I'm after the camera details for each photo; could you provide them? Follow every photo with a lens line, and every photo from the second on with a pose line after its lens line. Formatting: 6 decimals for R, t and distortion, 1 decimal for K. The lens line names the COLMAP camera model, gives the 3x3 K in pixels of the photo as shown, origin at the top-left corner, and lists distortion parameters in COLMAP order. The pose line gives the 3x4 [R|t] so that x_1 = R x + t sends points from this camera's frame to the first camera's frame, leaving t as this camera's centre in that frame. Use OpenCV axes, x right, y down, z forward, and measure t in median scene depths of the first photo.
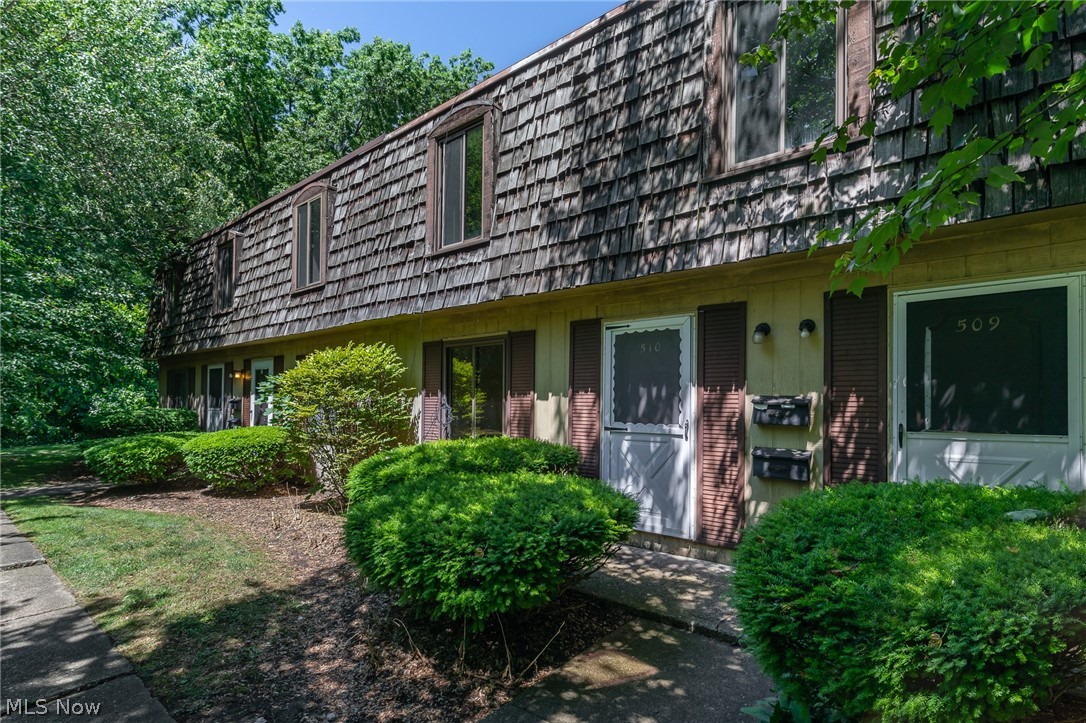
lens RADIAL K [[490.3, 0, 556.9], [0, 490.3, 397.9], [0, 0, 1]] dist [0.006150, -0.000012]
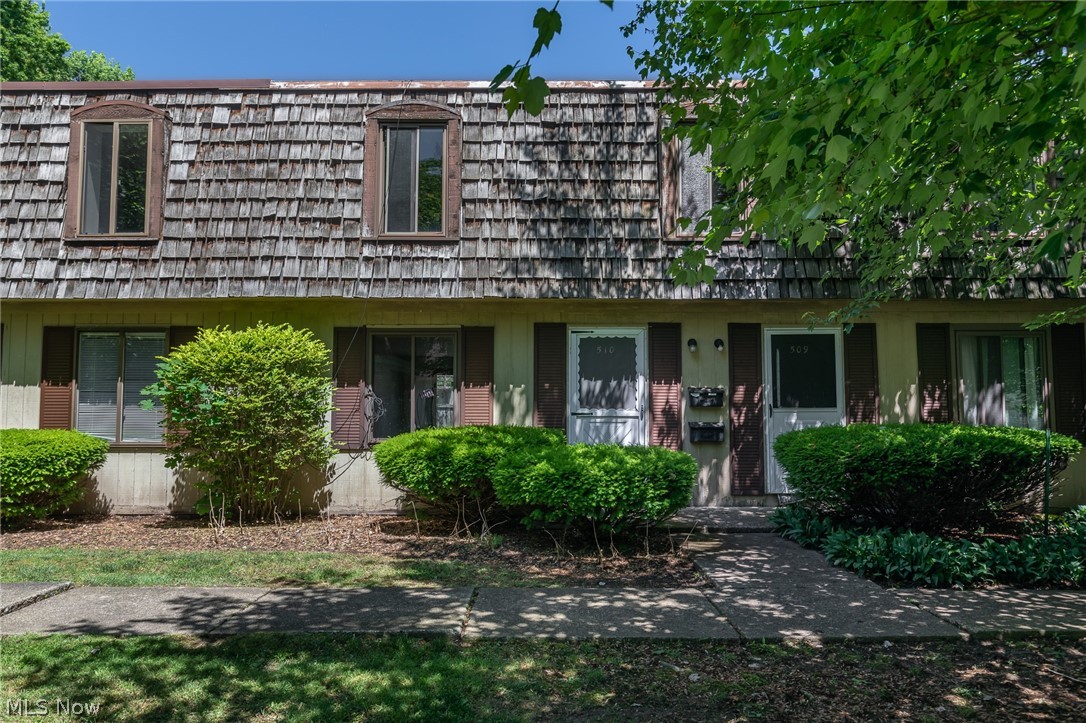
lens RADIAL K [[744.0, 0, 542.1], [0, 744.0, 361.3], [0, 0, 1]] dist [0.009830, 0.003002]
pose [[0.796493, 0.037527, 0.603481, -0.861213], [-0.000282, 0.998095, -0.061694, 0.036271], [-0.604647, 0.048969, 0.794987, -0.341431]]
